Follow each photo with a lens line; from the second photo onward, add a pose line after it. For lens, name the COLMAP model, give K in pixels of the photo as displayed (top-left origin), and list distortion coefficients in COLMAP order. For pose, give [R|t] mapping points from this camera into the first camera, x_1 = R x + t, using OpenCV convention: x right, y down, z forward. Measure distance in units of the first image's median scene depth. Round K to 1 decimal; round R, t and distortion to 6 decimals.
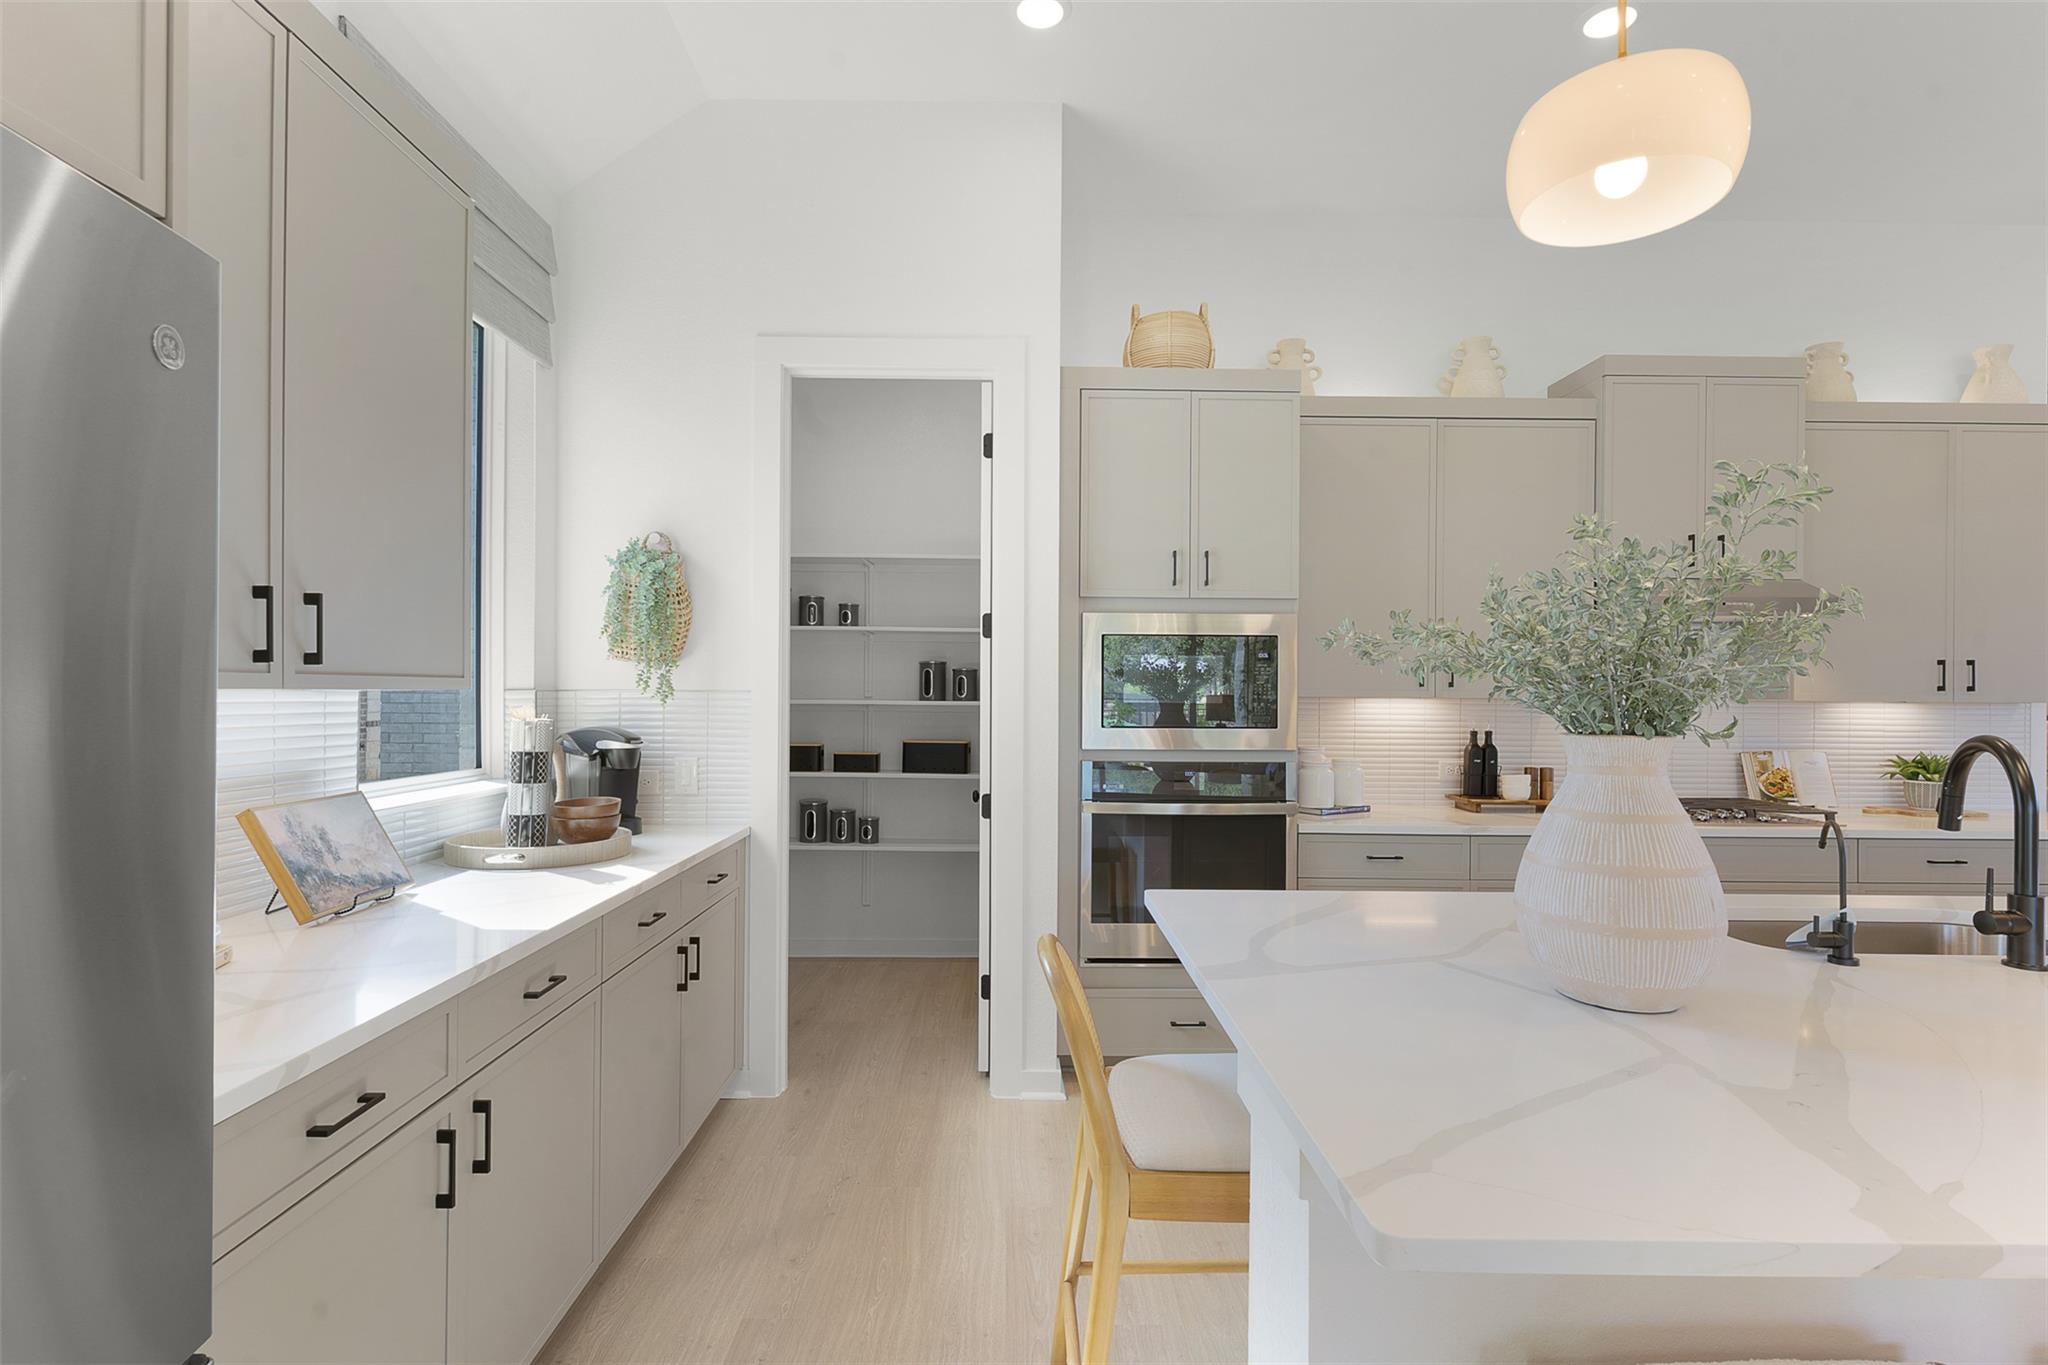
lens RADIAL K [[999.6, 0, 1024.6], [0, 999.6, 689.8], [0, 0, 1]] dist [0.003602, 0.001343]
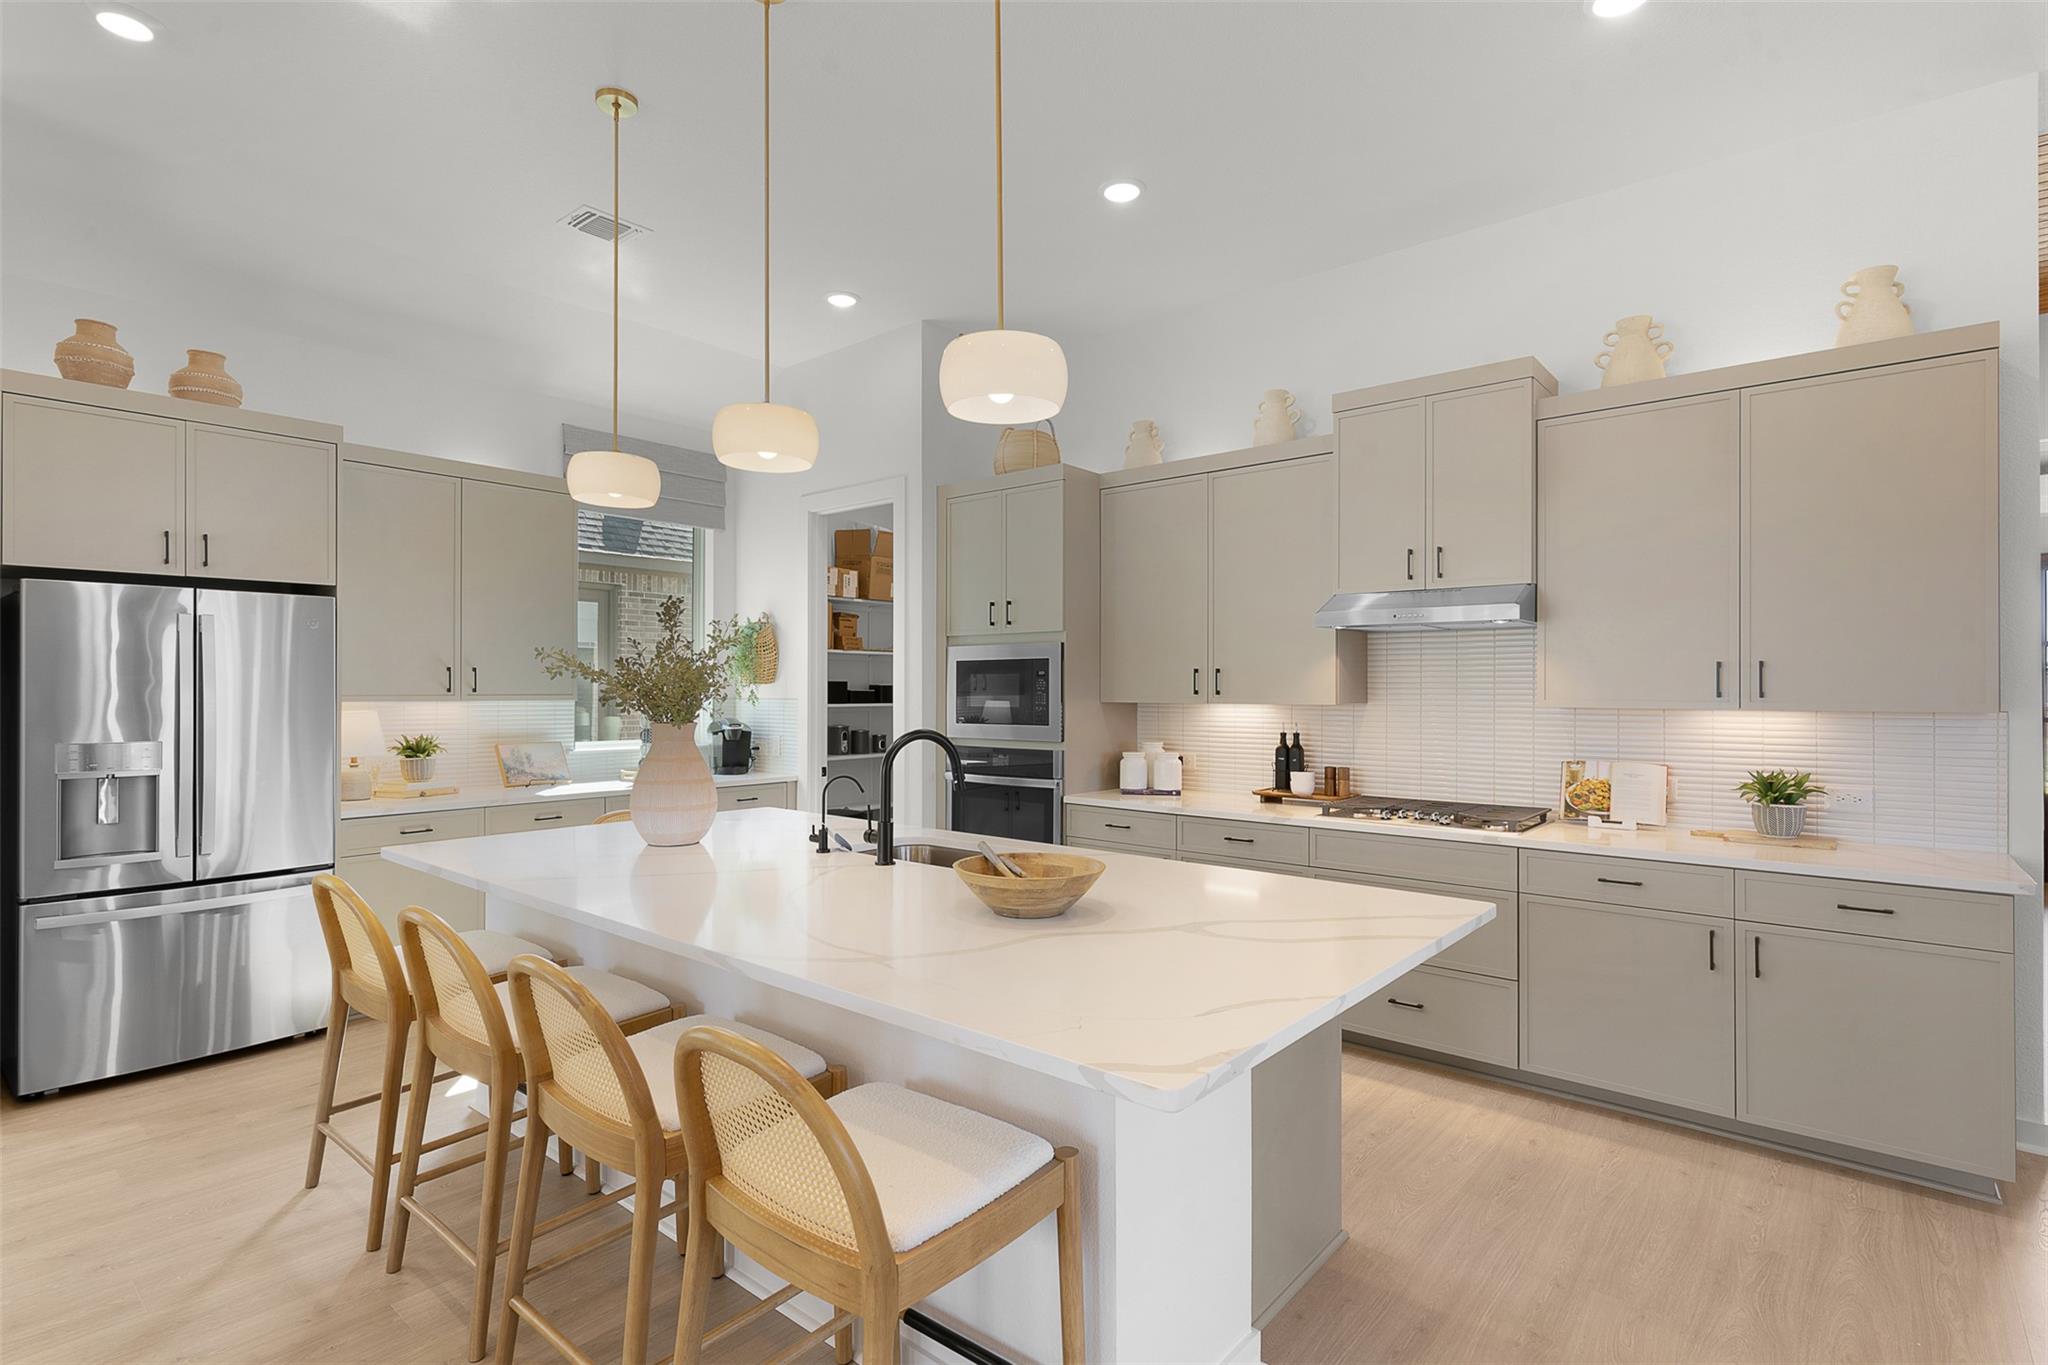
lens RADIAL K [[999.6, 0, 1021.4], [0, 999.6, 682.5], [0, 0, 1]] dist [0.003602, 0.001343]
pose [[0.754928, -0.010705, -0.655720, 1.134387], [0.006693, 0.999940, -0.008618, -0.009742], [0.655773, 0.002117, 0.754955, -0.071557]]
